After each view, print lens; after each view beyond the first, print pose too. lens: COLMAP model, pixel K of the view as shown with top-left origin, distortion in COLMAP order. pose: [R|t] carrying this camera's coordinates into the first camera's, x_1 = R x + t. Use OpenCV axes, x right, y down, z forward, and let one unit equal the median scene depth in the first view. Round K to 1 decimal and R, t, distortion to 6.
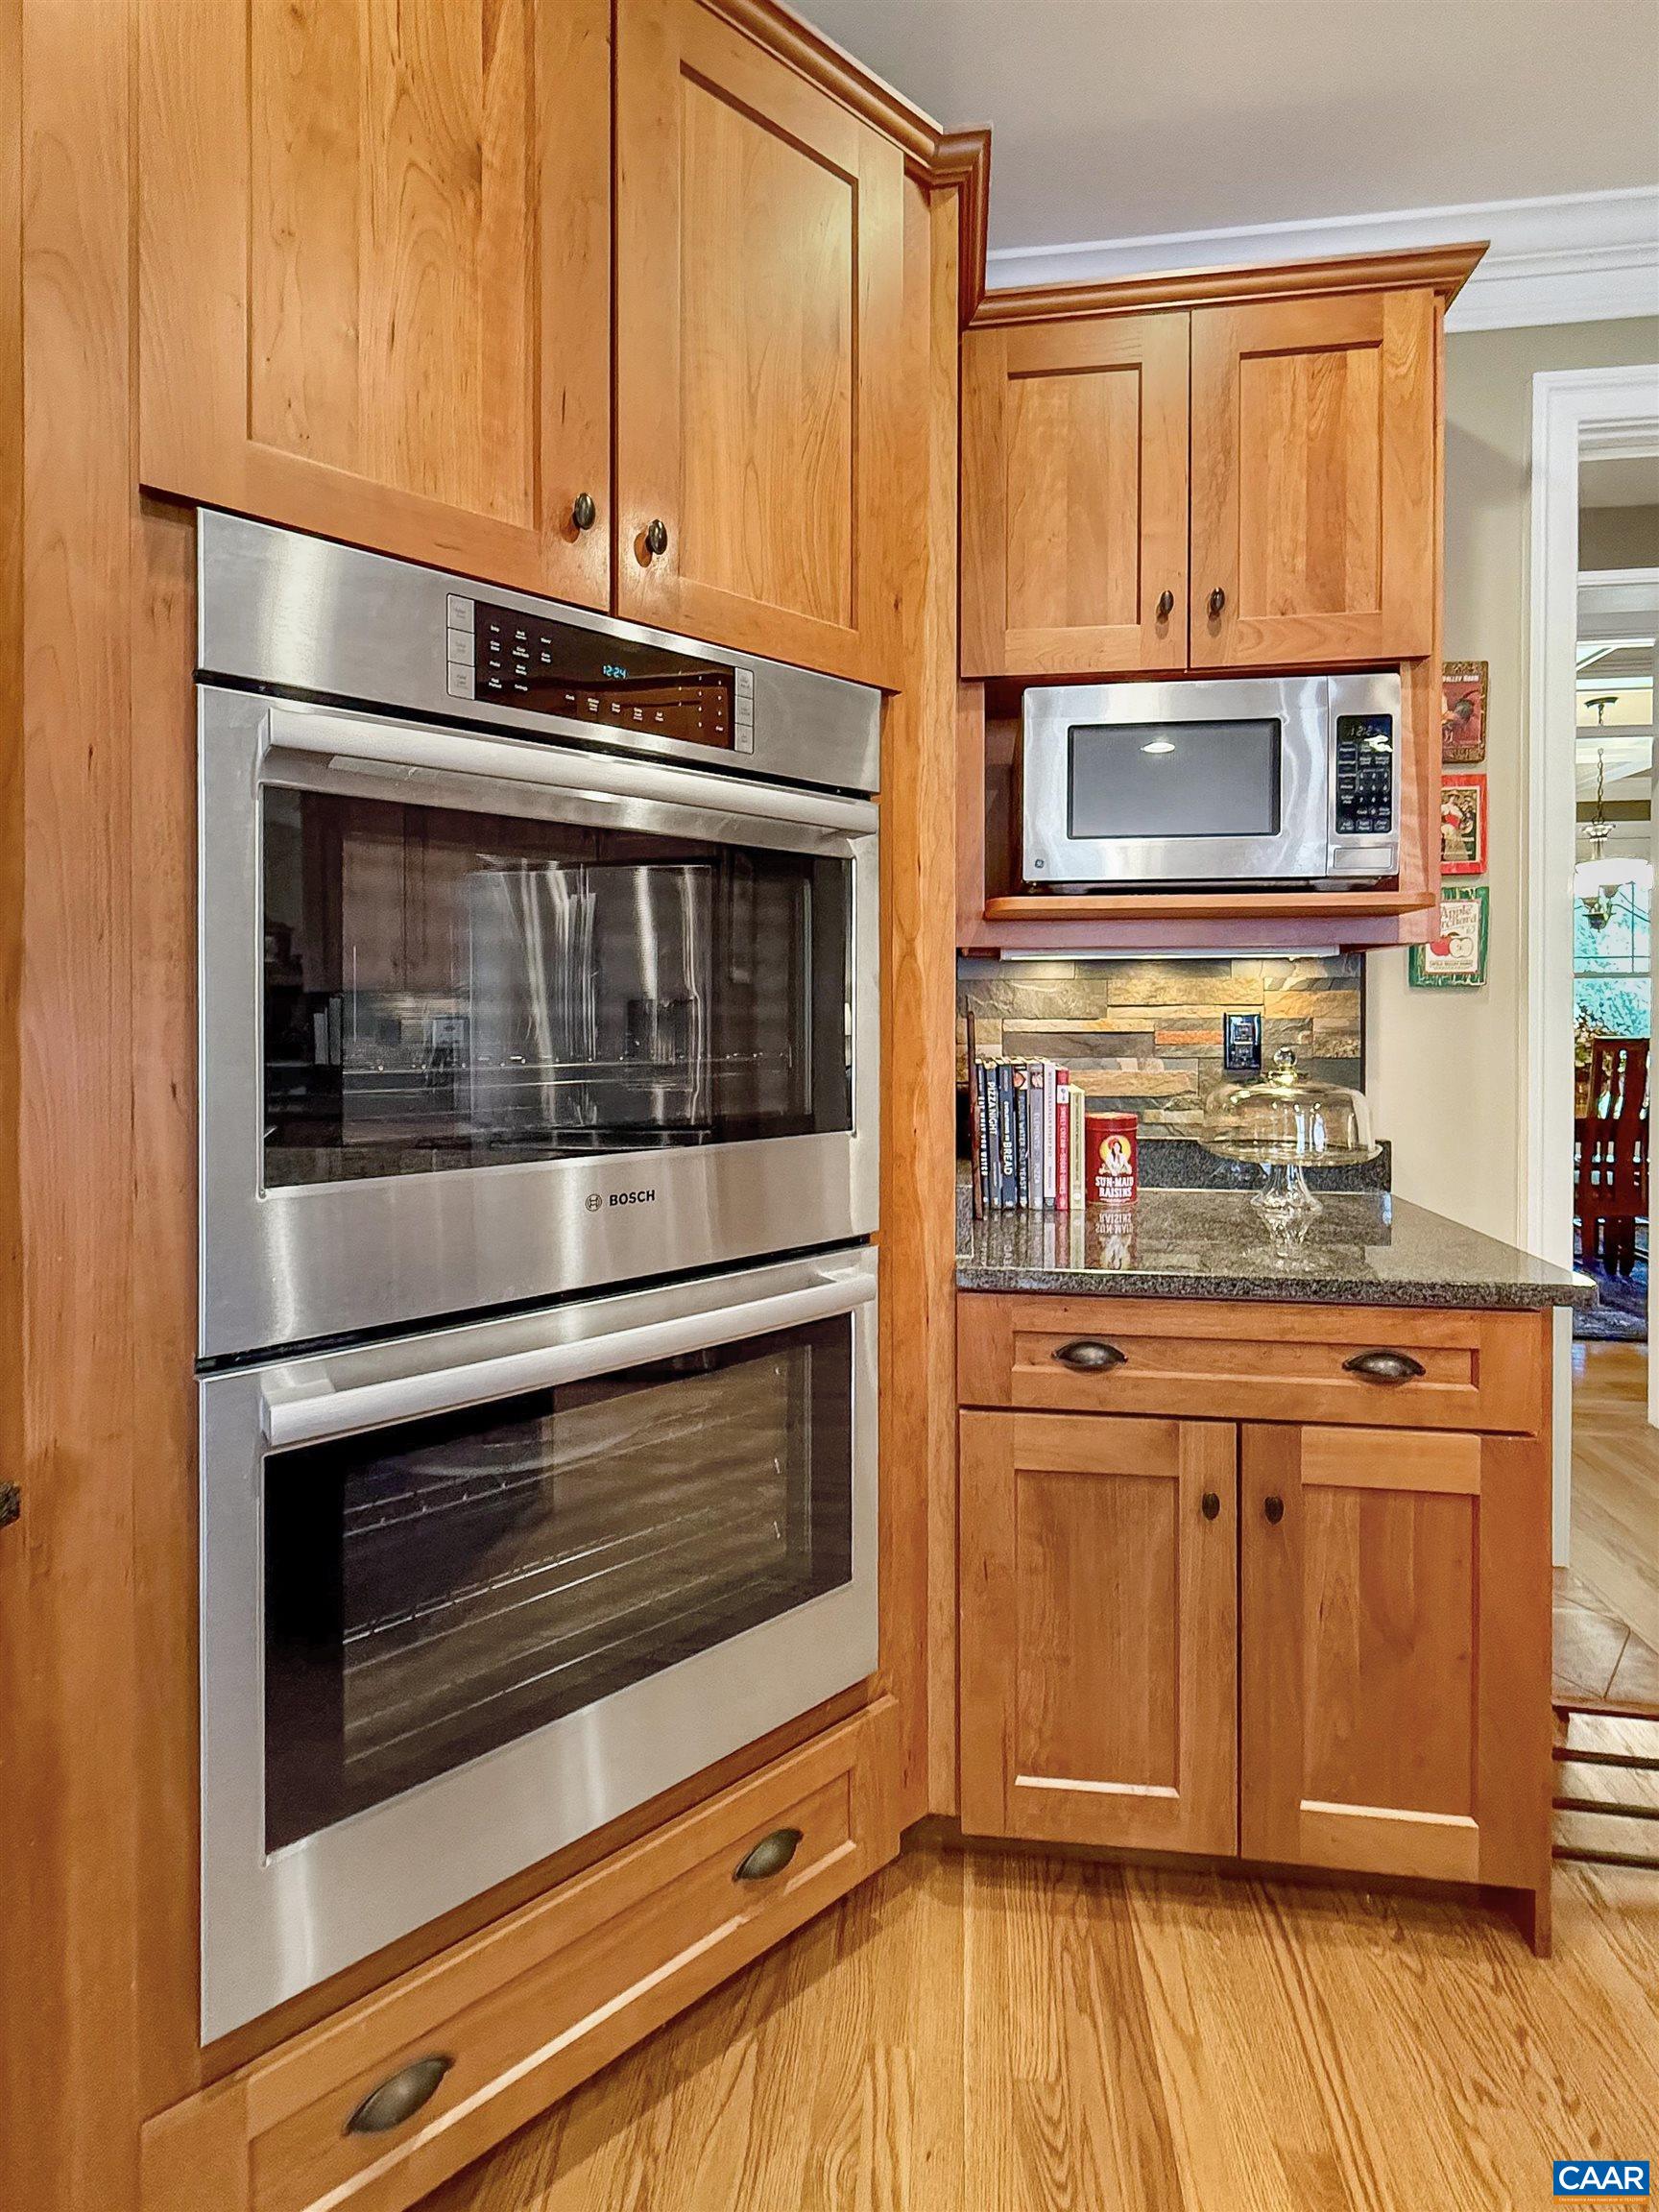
lens RADIAL K [[934.6, 0, 846.0], [0, 934.6, 1008.1], [0, 0, 1]] dist [-0.001110, 0.000188]
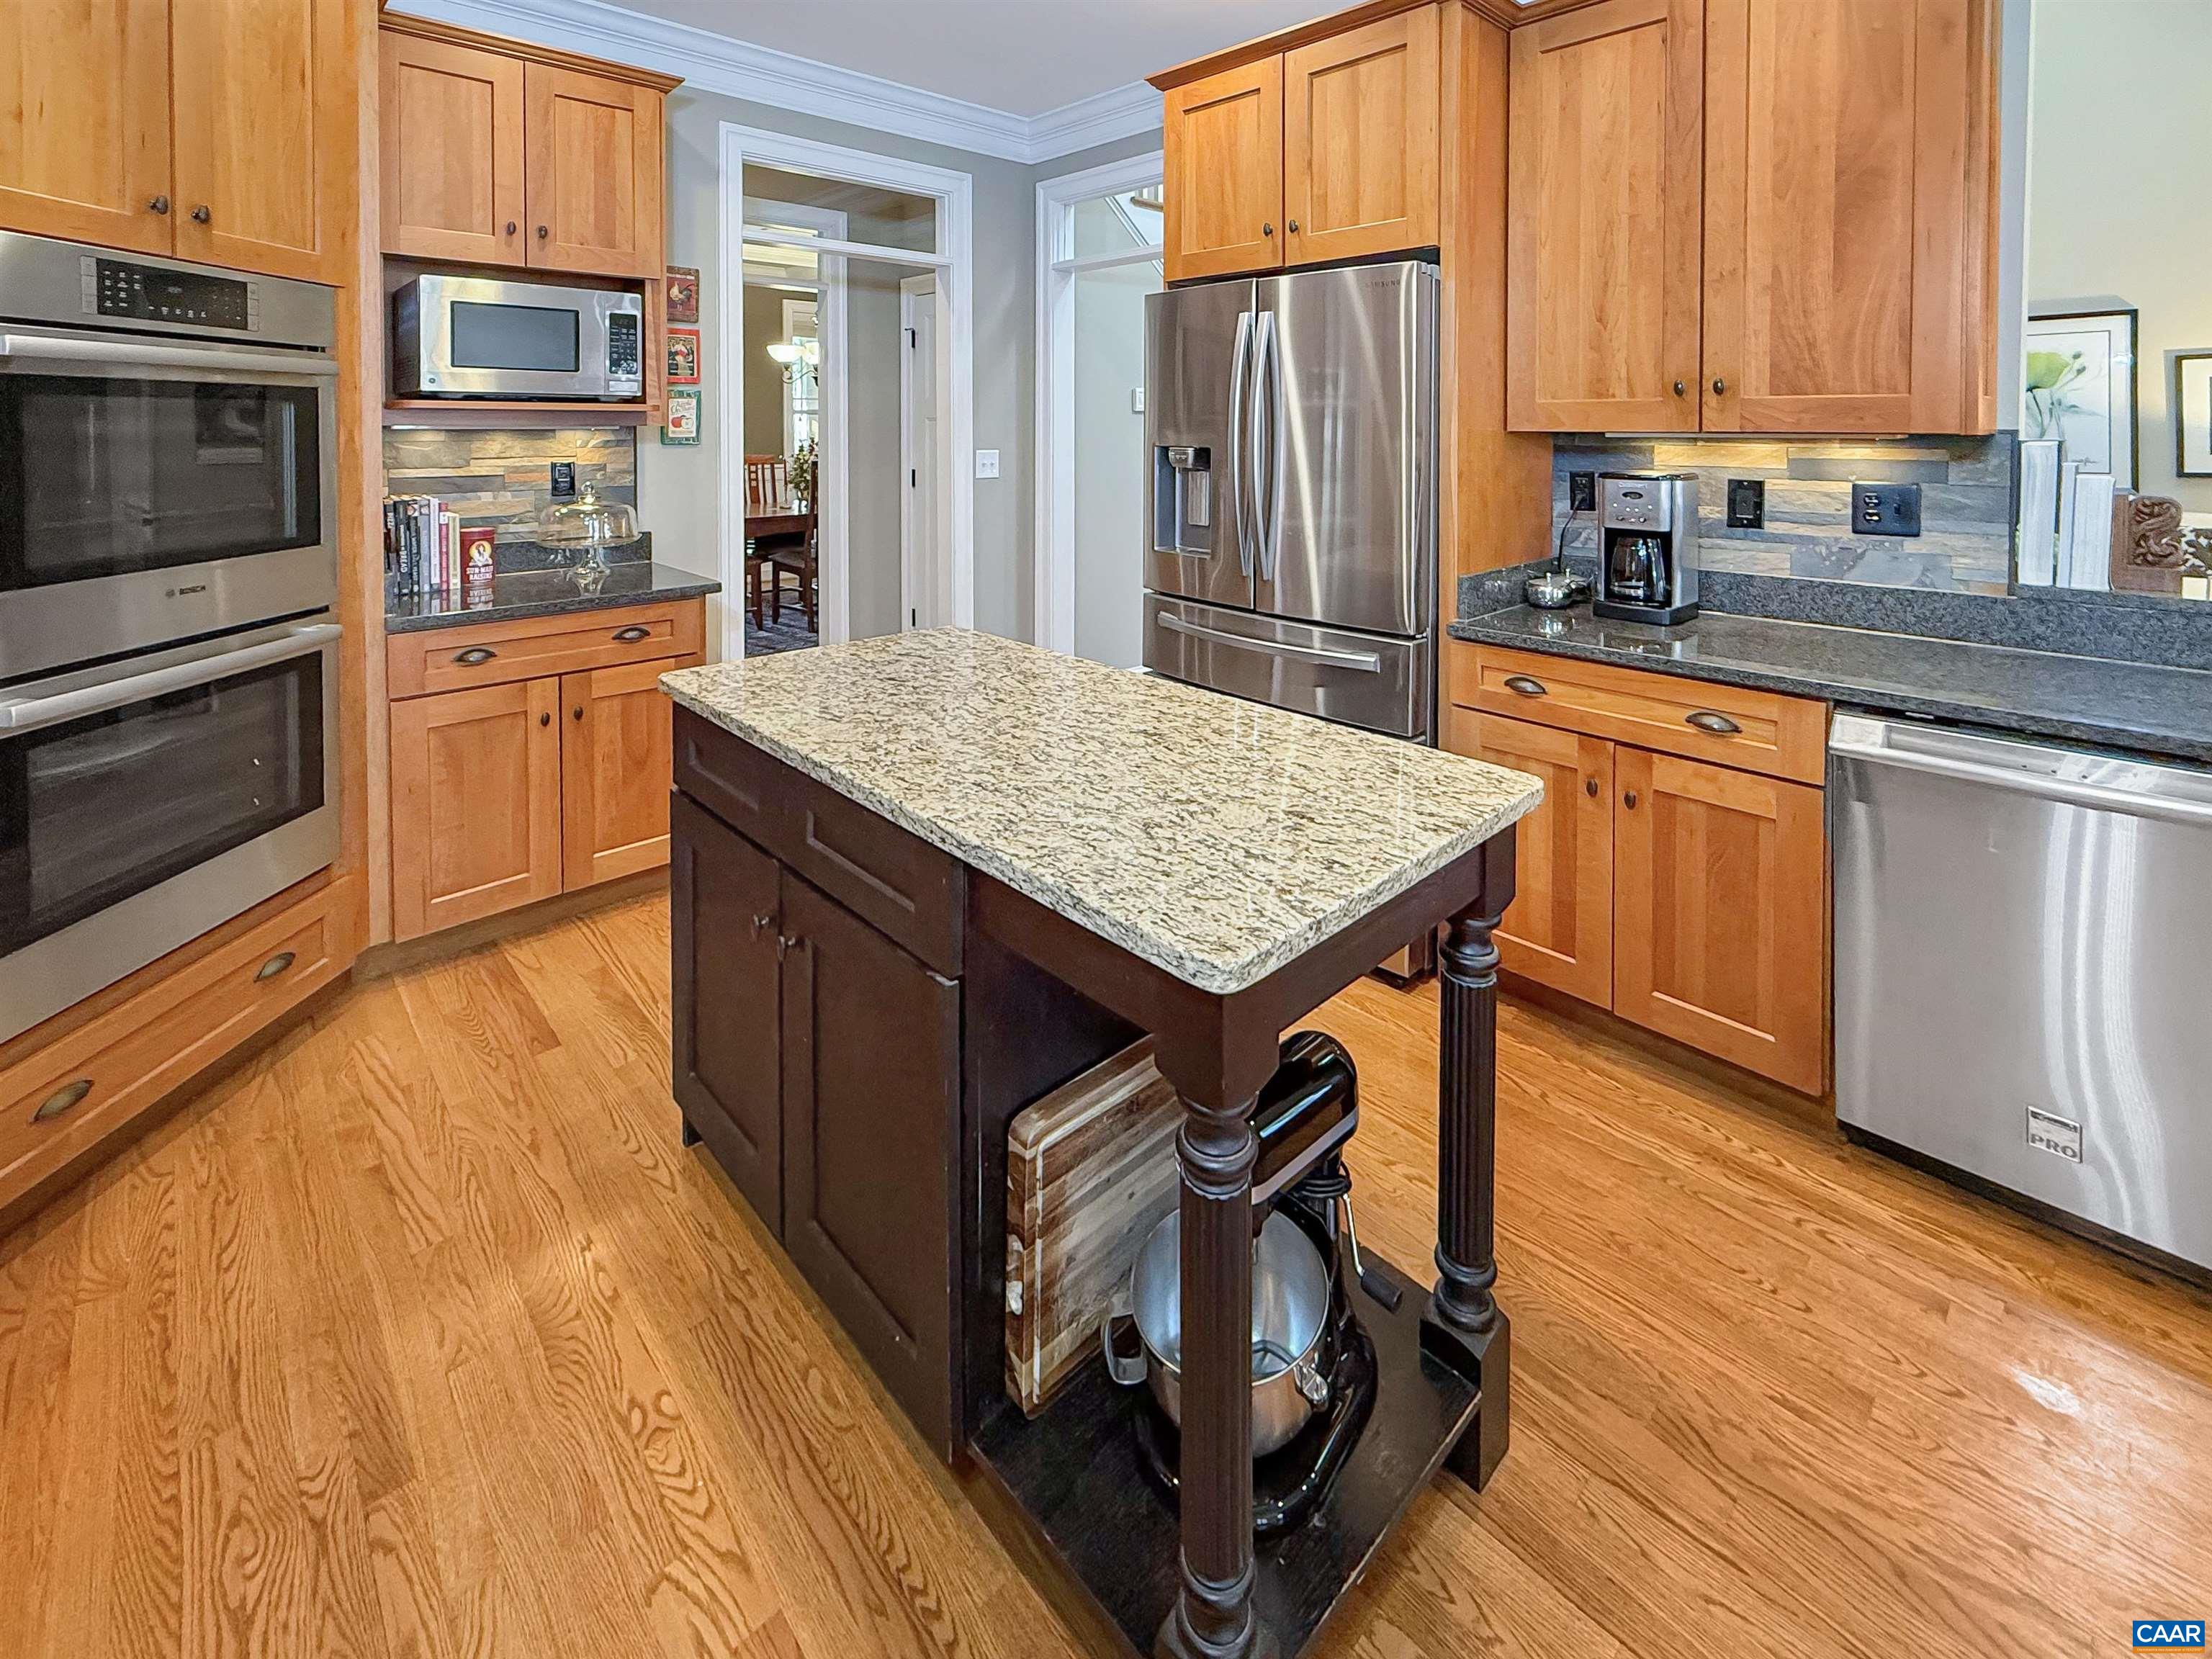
lens RADIAL K [[989.3, 0, 1086.9], [0, 989.3, 456.8], [0, 0, 1]] dist [0.000202, -0.000105]
pose [[0.642593, -0.022413, 0.765880, -0.386083], [-0.004389, 0.999448, 0.032931, -0.078872], [-0.766195, -0.024523, 0.642140, -1.004778]]
